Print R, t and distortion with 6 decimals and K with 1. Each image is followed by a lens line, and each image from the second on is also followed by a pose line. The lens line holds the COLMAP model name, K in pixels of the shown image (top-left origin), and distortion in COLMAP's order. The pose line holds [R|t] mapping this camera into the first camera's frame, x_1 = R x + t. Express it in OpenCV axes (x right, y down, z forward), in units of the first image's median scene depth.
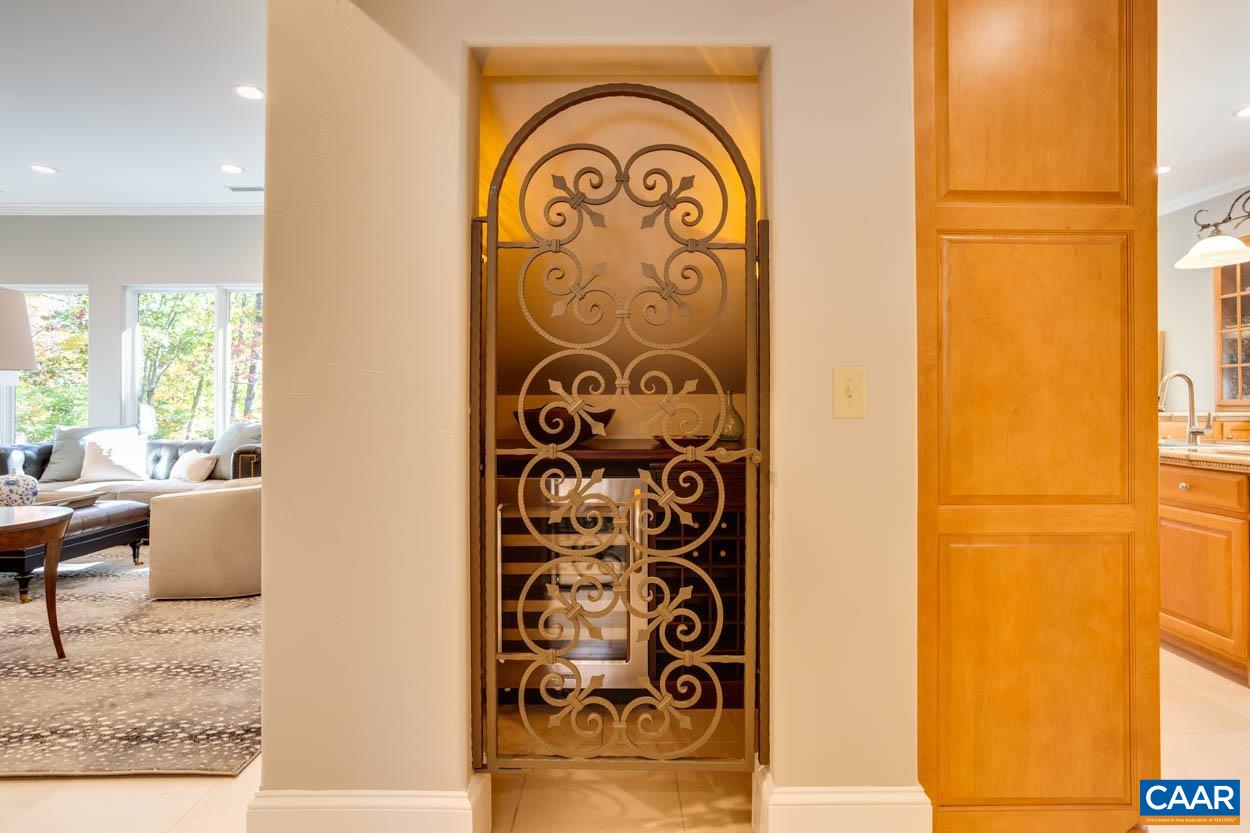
lens RADIAL K [[611.7, 0, 625.0], [0, 611.7, 416.5], [0, 0, 1]] dist [0.000548, 0.000223]
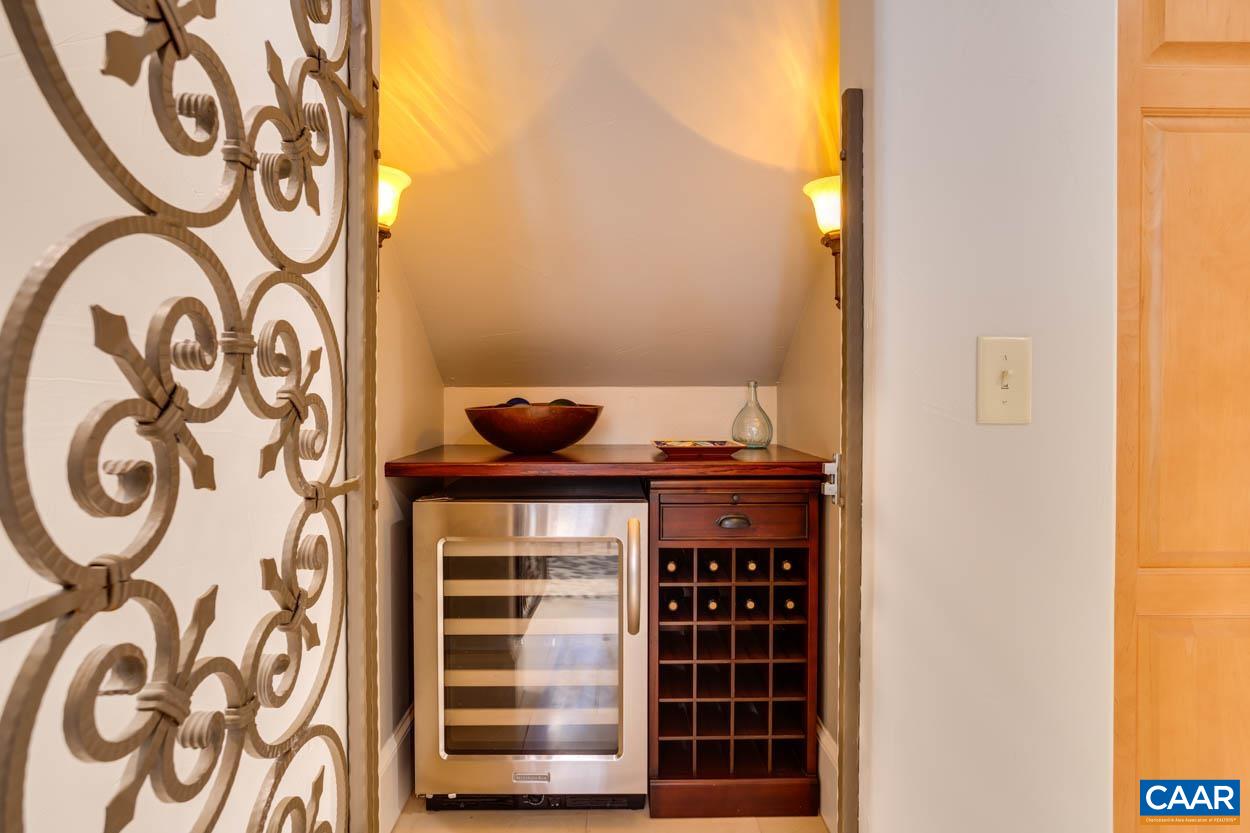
lens RADIAL K [[611.7, 0, 625.0], [0, 611.7, 416.5], [0, 0, 1]] dist [0.000548, 0.000223]
pose [[0.999888, 0.005261, 0.014040, -0.001777], [-0.005354, 0.999964, 0.006646, -0.006158], [-0.014005, -0.006721, 0.999879, 0.406450]]
